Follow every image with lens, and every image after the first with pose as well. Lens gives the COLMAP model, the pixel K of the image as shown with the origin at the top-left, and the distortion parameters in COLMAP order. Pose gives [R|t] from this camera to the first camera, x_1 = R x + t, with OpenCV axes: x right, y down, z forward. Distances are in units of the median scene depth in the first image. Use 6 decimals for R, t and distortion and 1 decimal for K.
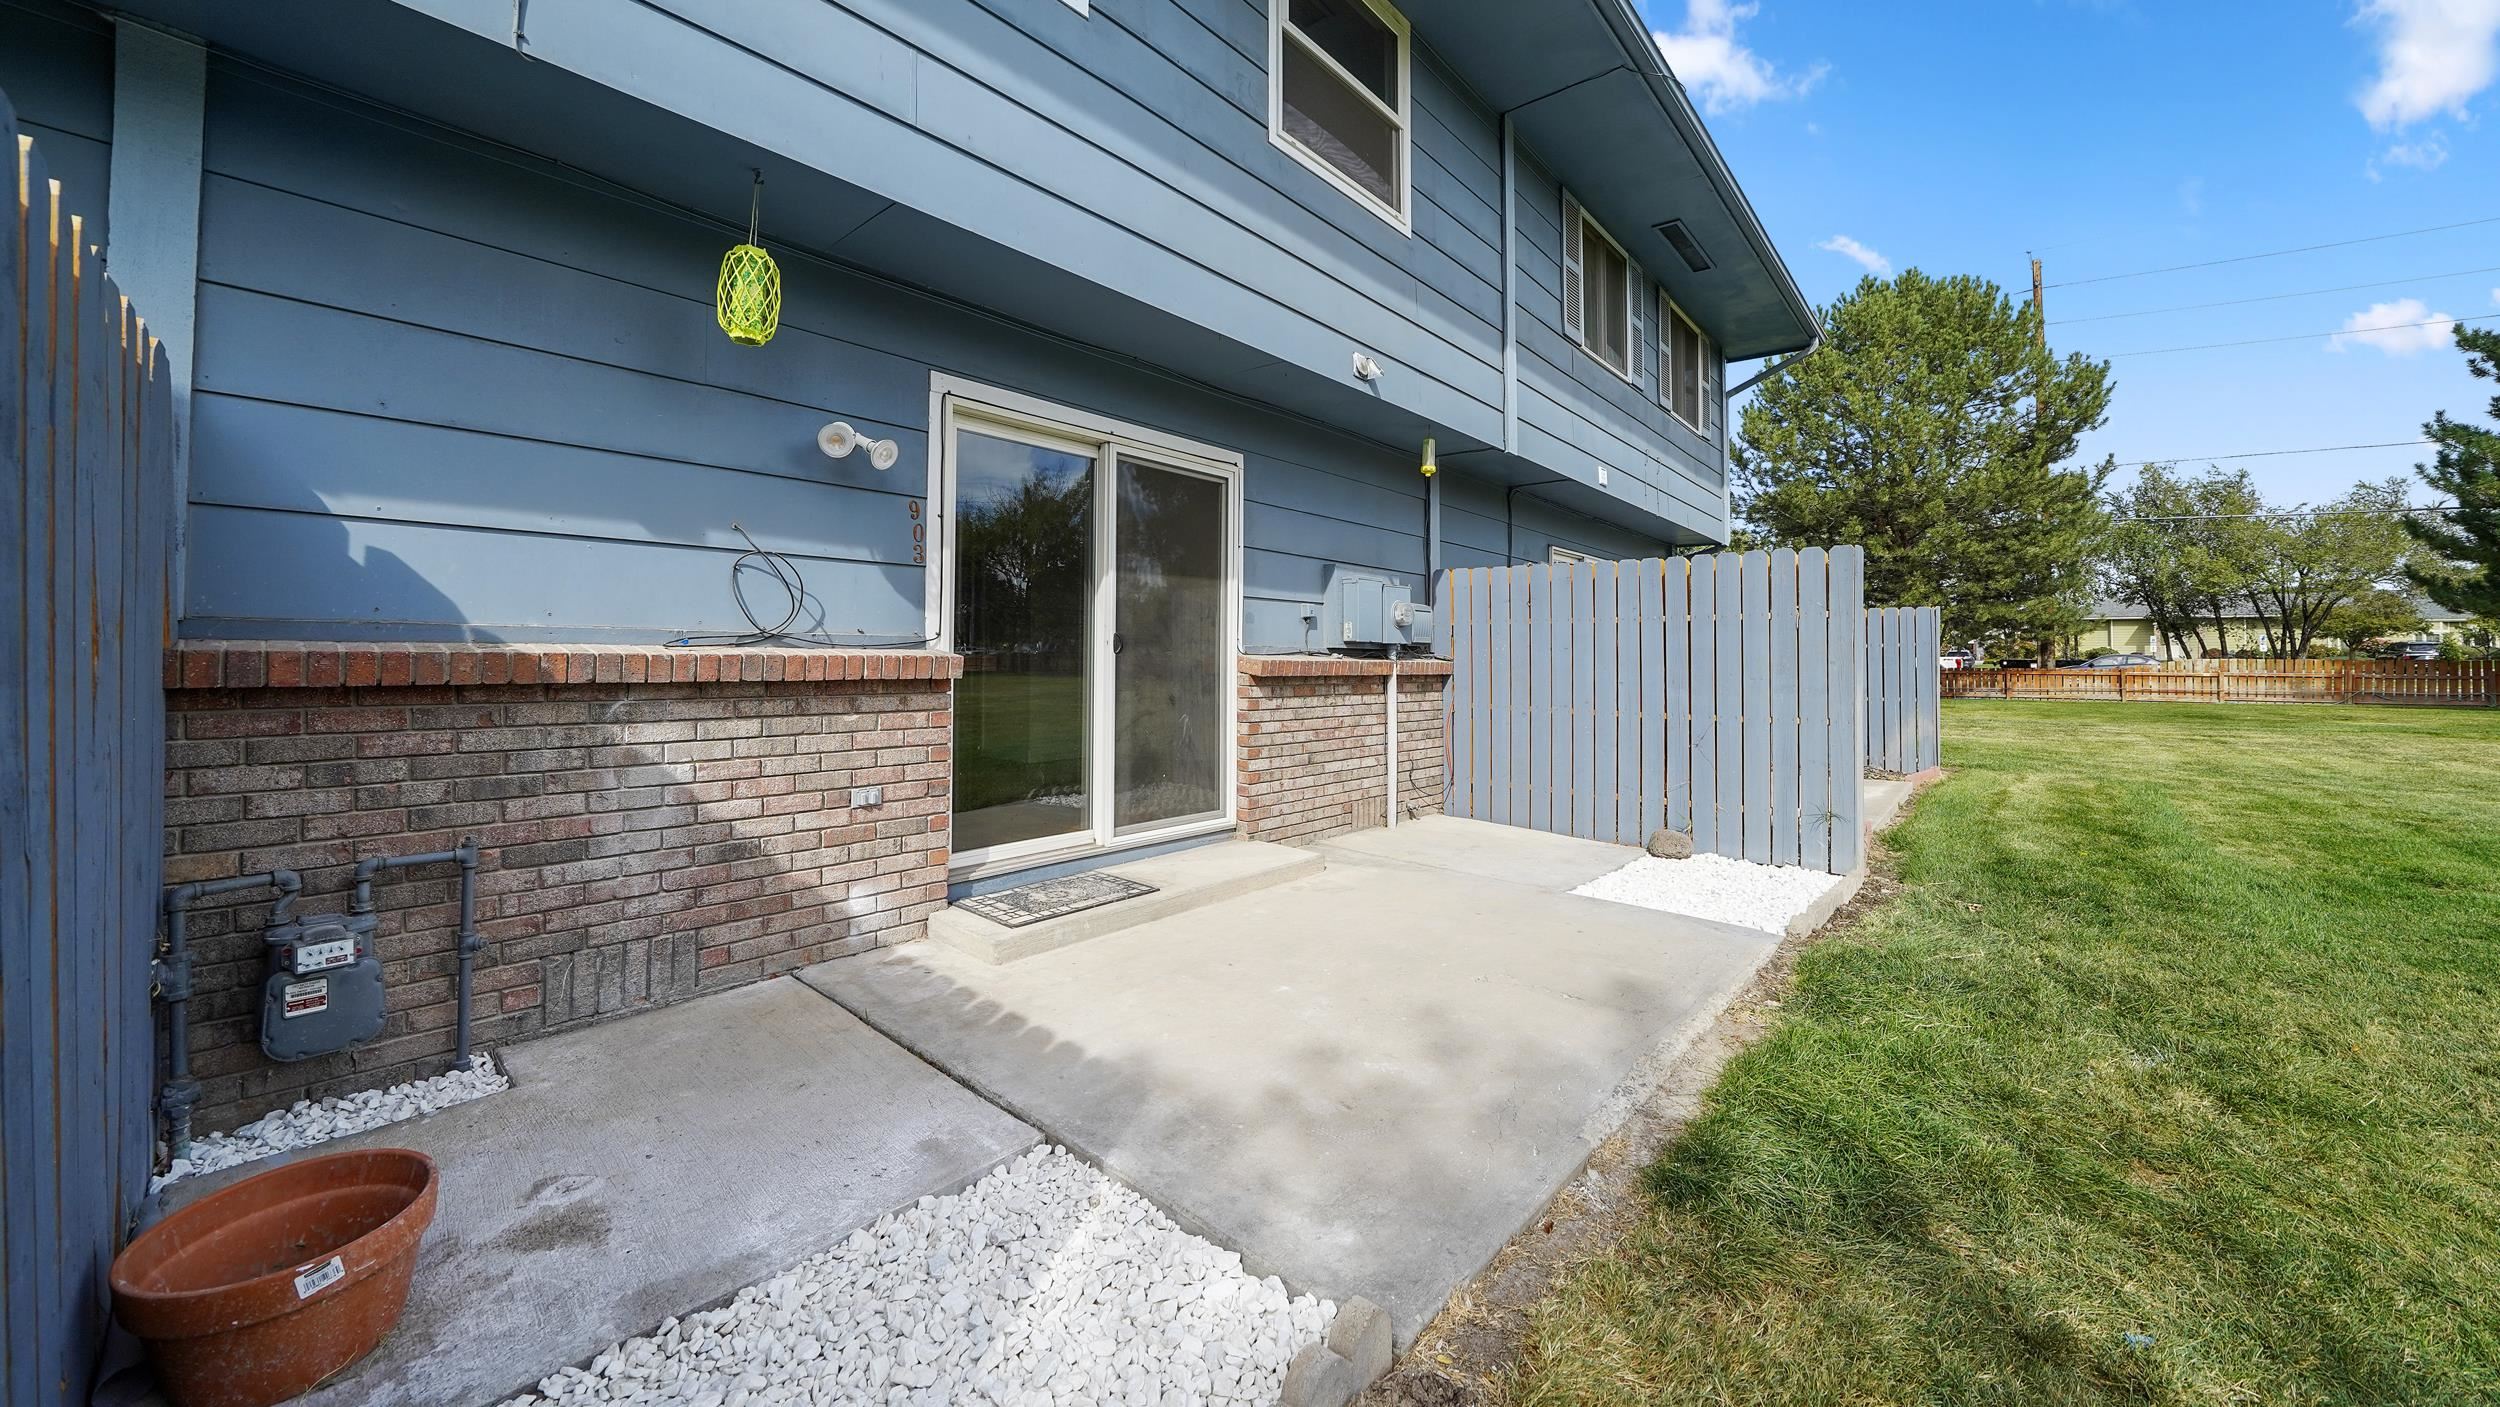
lens RADIAL K [[901.6, 0, 1251.5], [0, 901.6, 717.1], [0, 0, 1]] dist [0.000198, 0.000062]
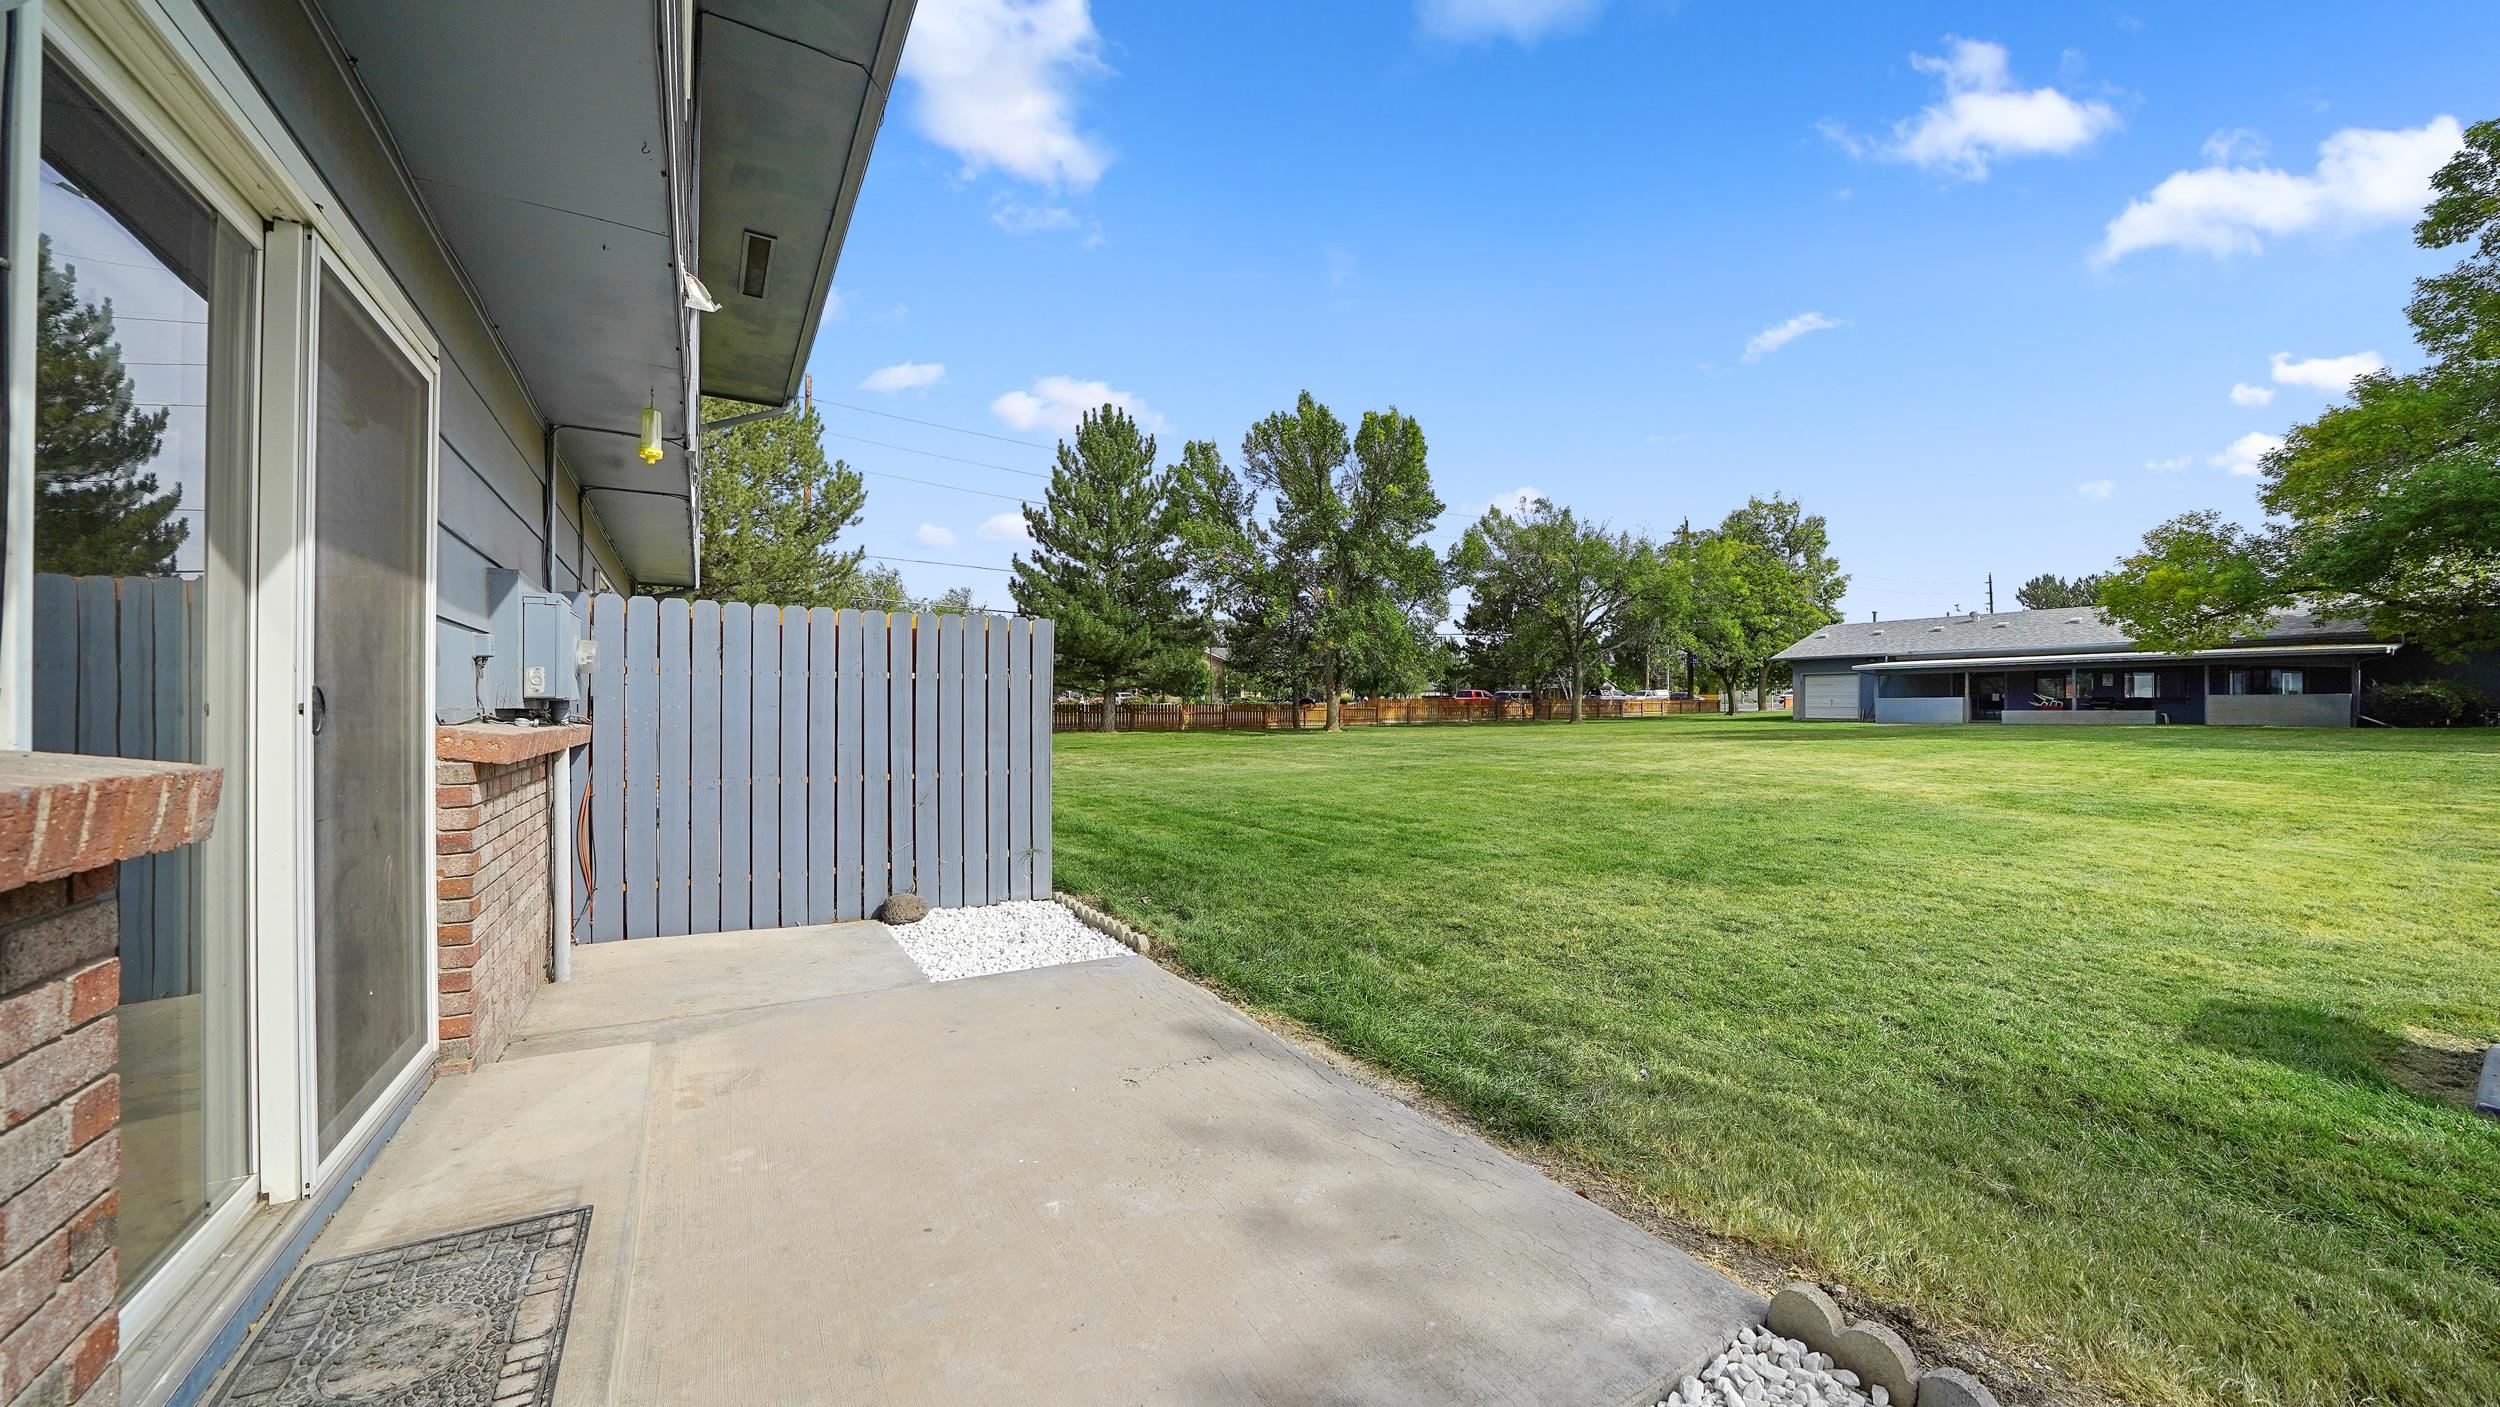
lens RADIAL K [[901.6, 0, 1251.5], [0, 901.6, 717.1], [0, 0, 1]] dist [0.000198, 0.000062]
pose [[0.306146, -0.021407, 0.951744, -0.341944], [0.071542, 0.997437, -0.000578, -0.037417], [-0.949292, 0.068267, 0.306893, 0.368783]]
